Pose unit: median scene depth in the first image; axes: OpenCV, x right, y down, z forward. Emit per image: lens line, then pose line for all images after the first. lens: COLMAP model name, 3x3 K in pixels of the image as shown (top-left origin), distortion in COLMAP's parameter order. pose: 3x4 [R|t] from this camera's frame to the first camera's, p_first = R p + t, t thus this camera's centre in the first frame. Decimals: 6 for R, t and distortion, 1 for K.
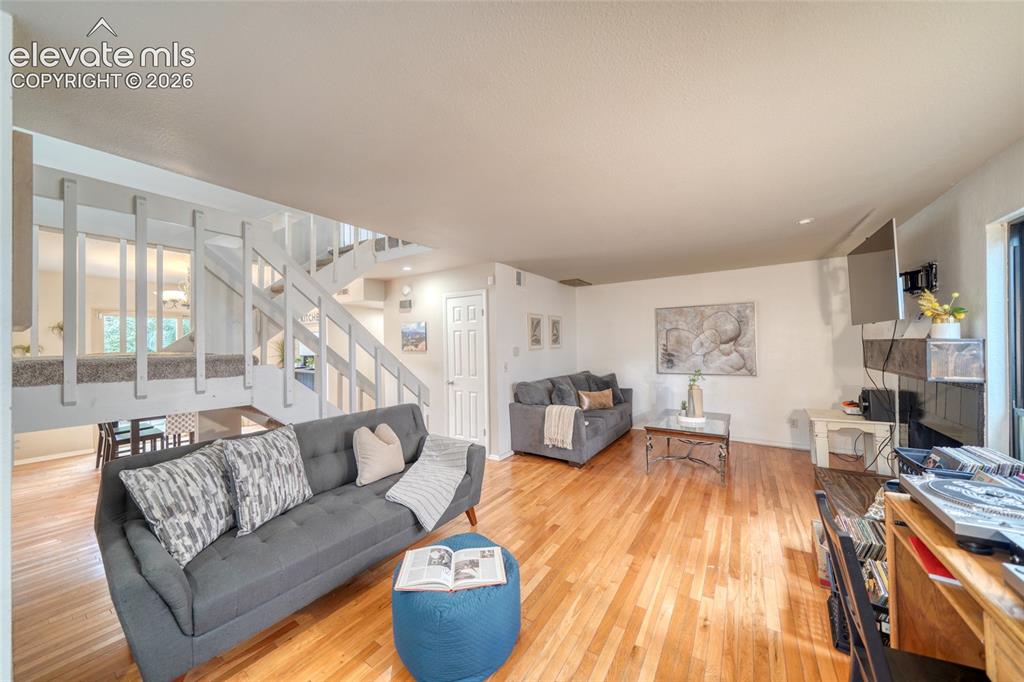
lens RADIAL K [[358.3, 0, 509.0], [0, 358.3, 336.3], [0, 0, 1]] dist [-0.001709, -0.000095]
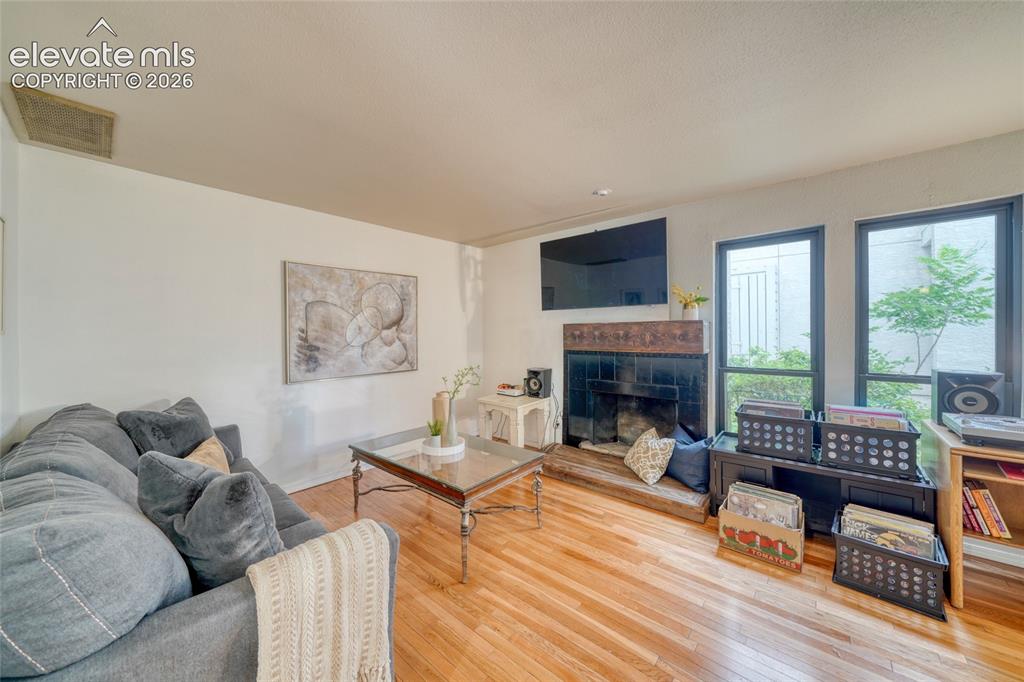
lens RADIAL K [[358.3, 0, 509.0], [0, 358.3, 336.3], [0, 0, 1]] dist [-0.001709, -0.000095]
pose [[0.127434, 0.000426, 0.991847, -0.074784], [-0.019843, 0.999801, 0.002120, 0.028827], [-0.991649, -0.019951, 0.127417, 0.667202]]
